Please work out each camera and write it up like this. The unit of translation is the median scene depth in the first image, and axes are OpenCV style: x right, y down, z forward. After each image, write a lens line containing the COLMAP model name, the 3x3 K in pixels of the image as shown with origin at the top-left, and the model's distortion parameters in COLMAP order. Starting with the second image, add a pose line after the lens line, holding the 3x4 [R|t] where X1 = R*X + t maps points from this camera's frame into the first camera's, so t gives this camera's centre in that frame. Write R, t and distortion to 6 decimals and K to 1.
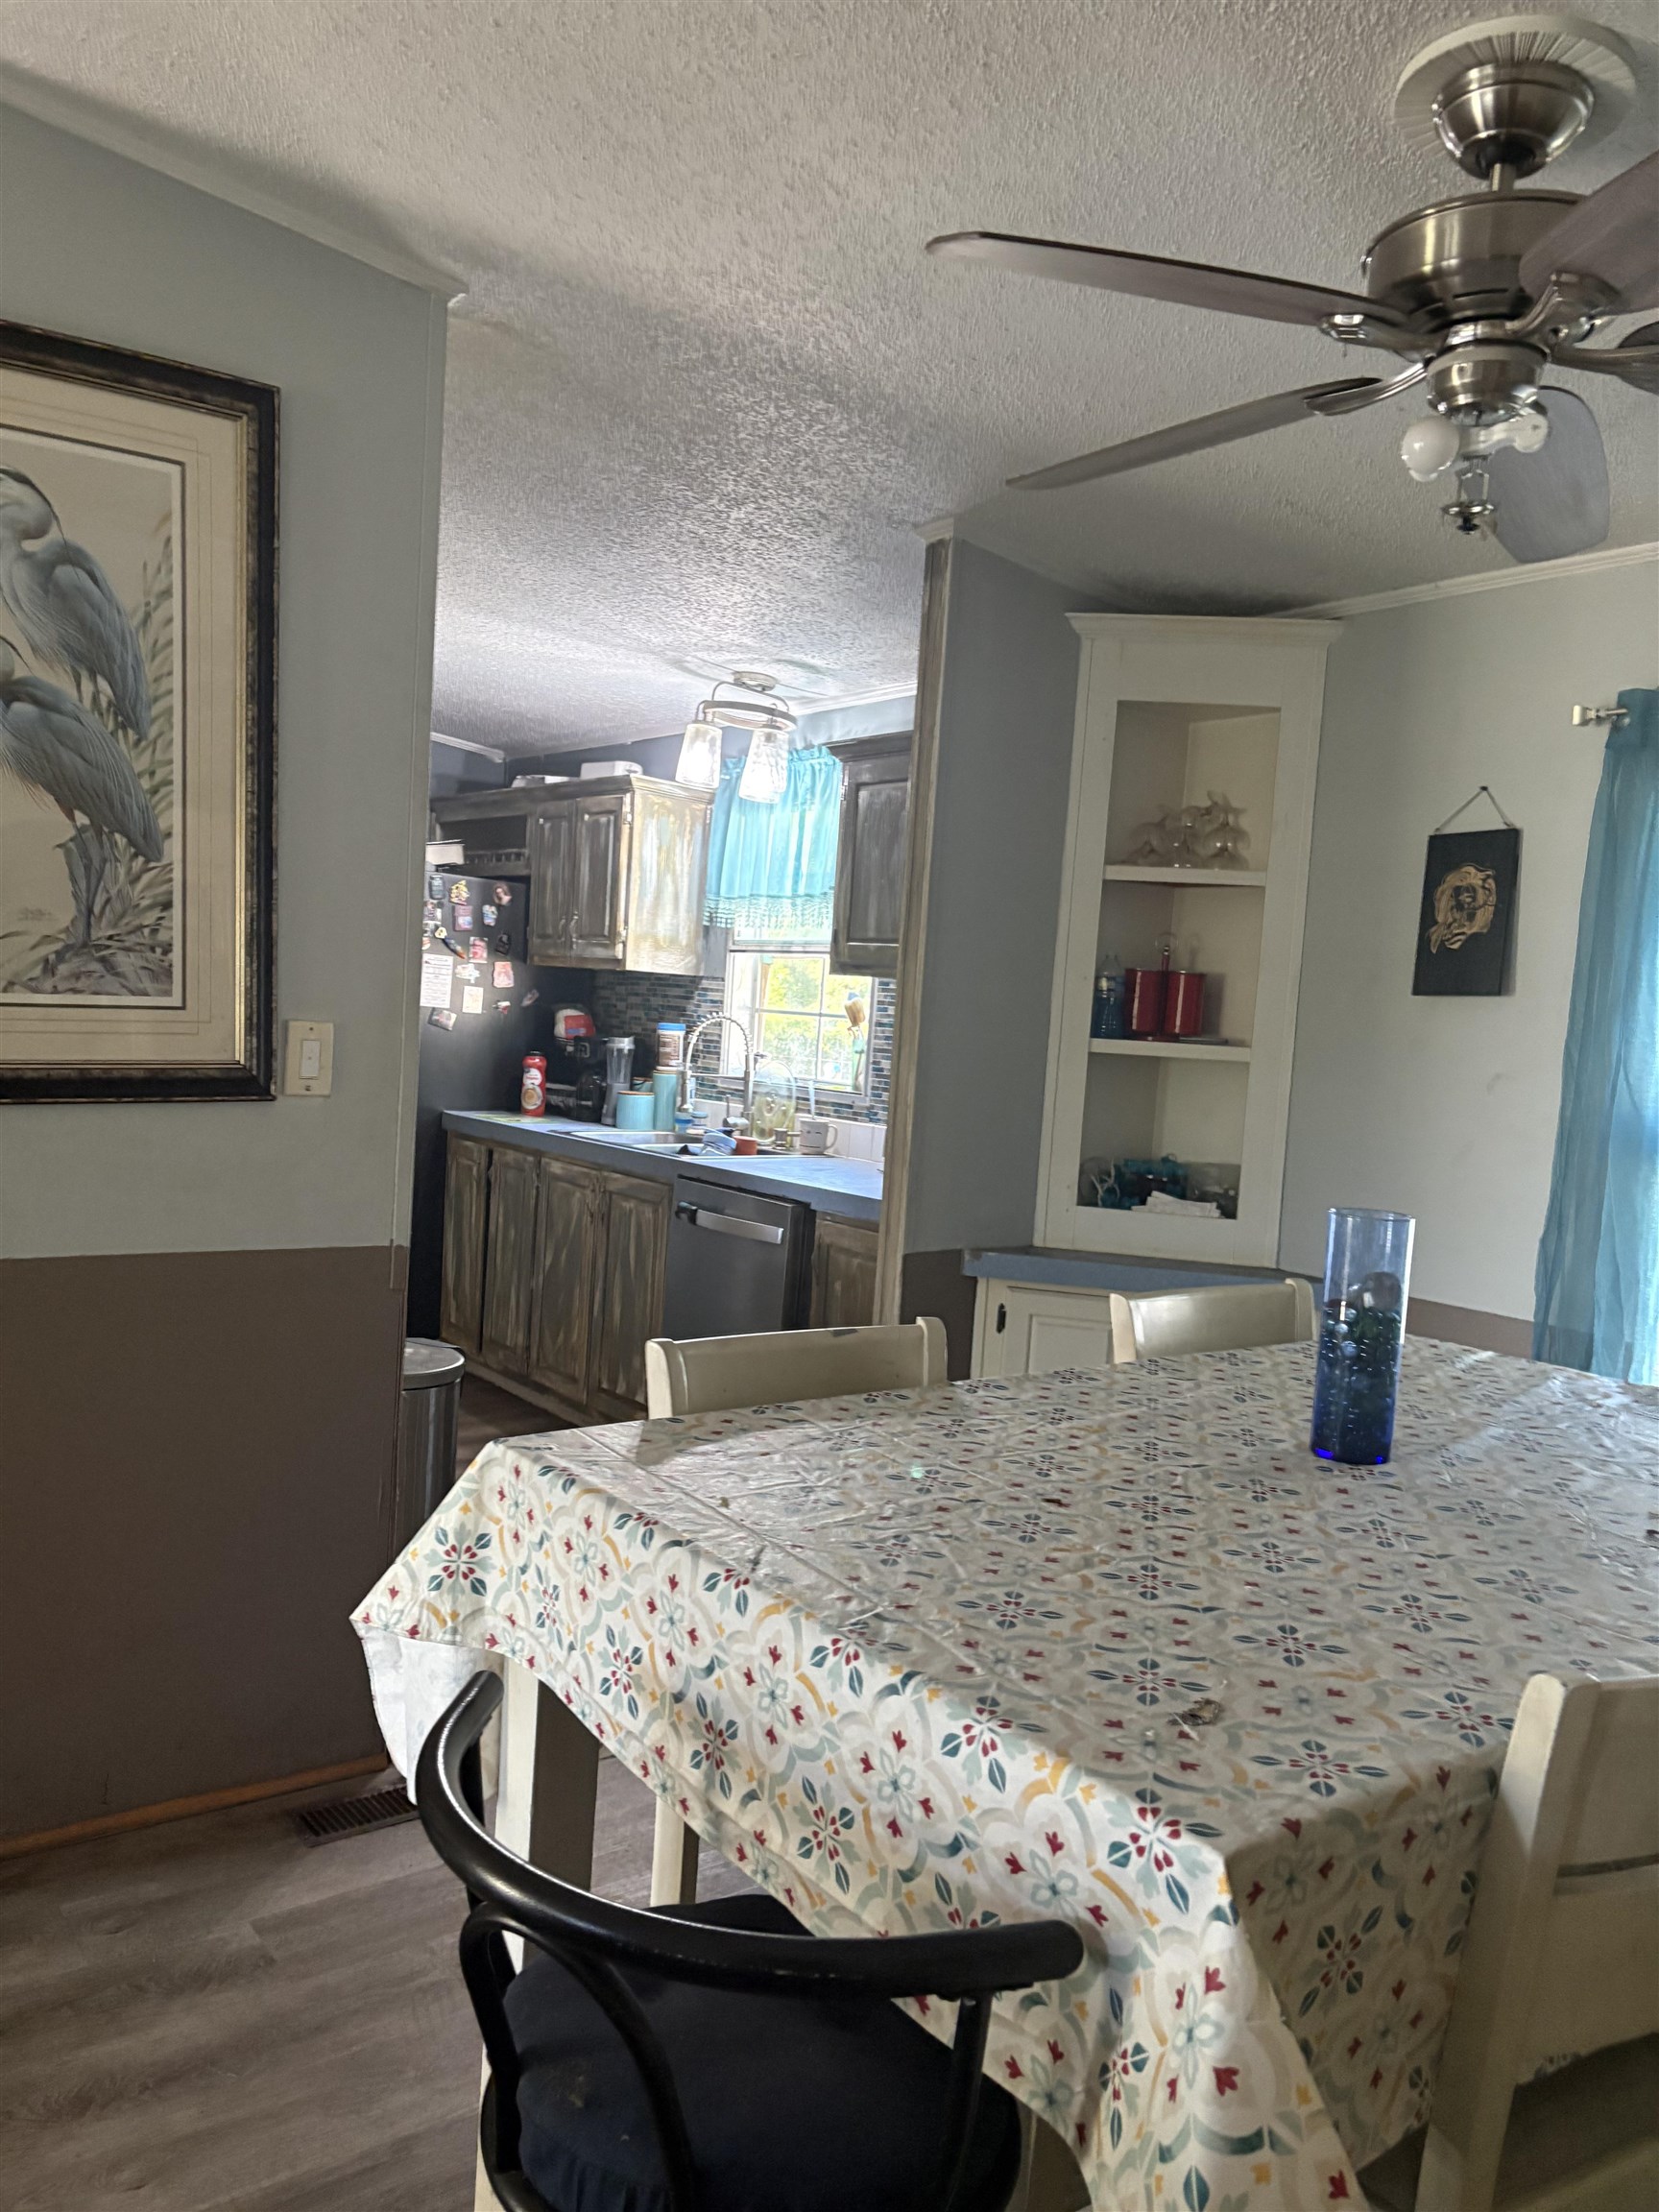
lens RADIAL K [[1654.2, 0, 832.4], [0, 1654.2, 1127.9], [0, 0, 1]] dist [0.024200, -0.018784]
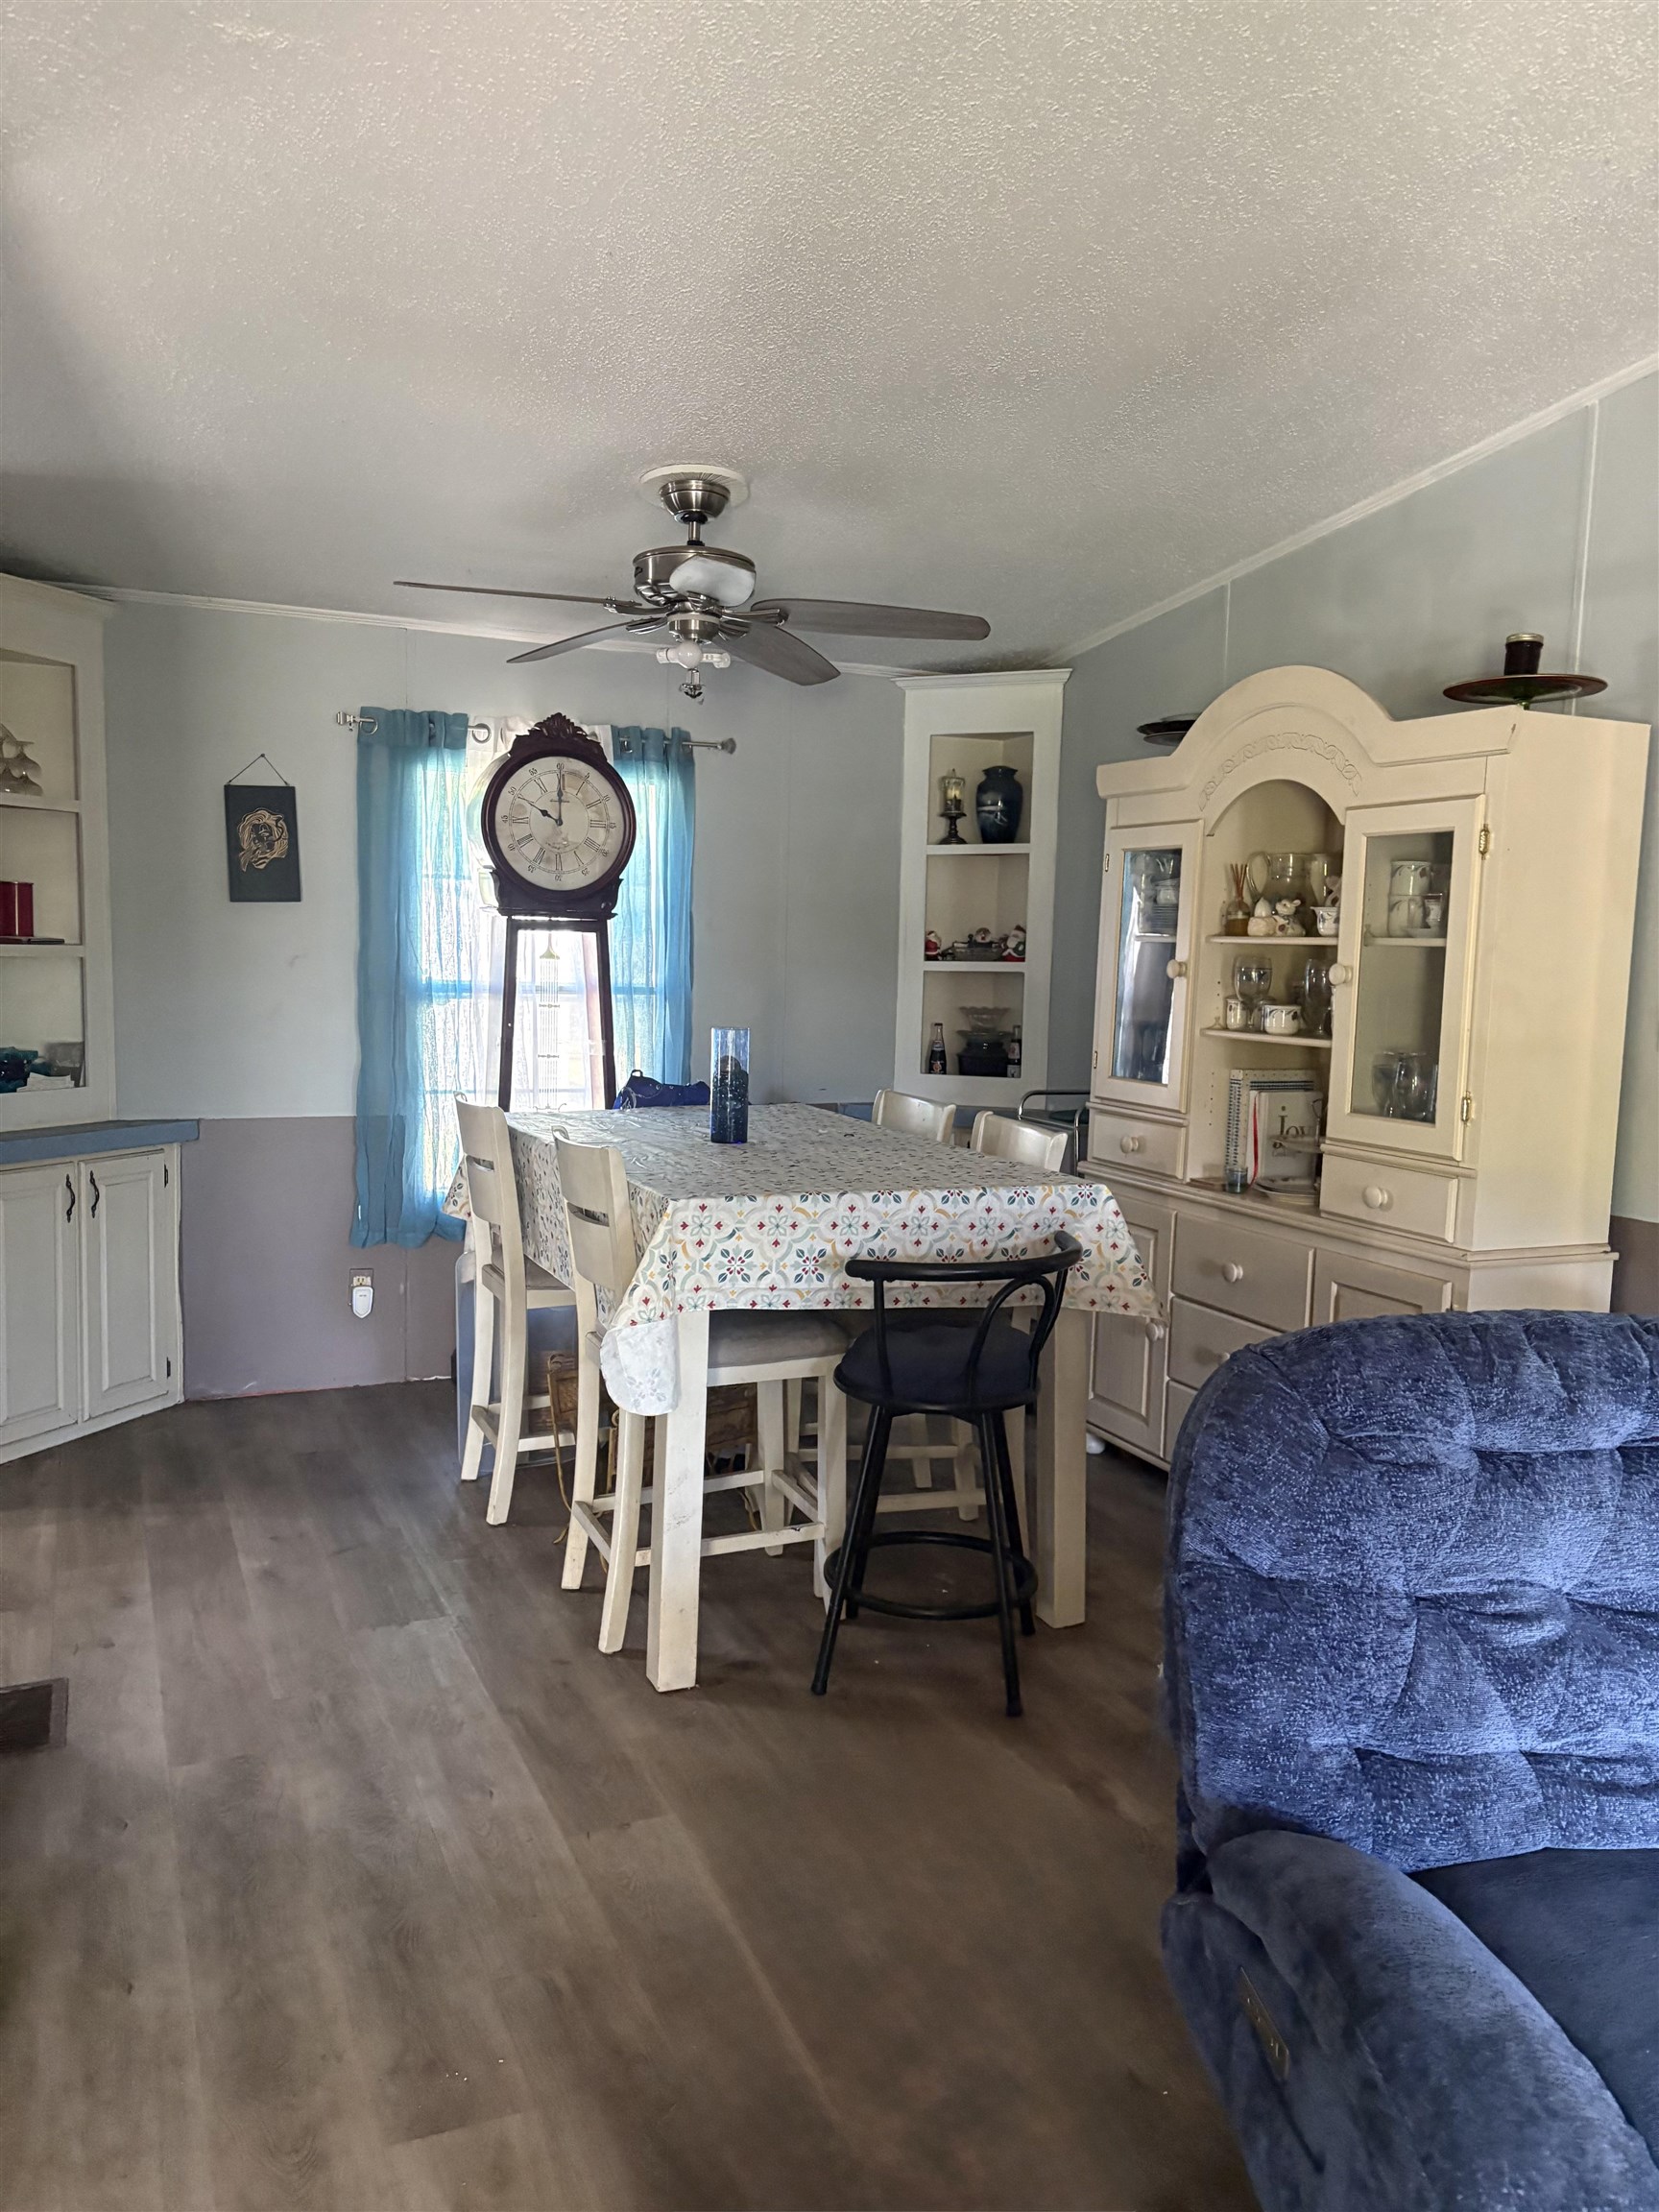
lens RADIAL K [[1654.2, 0, 829.7], [0, 1654.2, 1100.6], [0, 0, 1]] dist [0.024200, -0.018784]
pose [[0.234233, -0.145735, 0.961195, -1.435859], [0.064764, 0.988843, 0.134144, -0.112487], [-0.970021, 0.030830, 0.241058, 0.304771]]
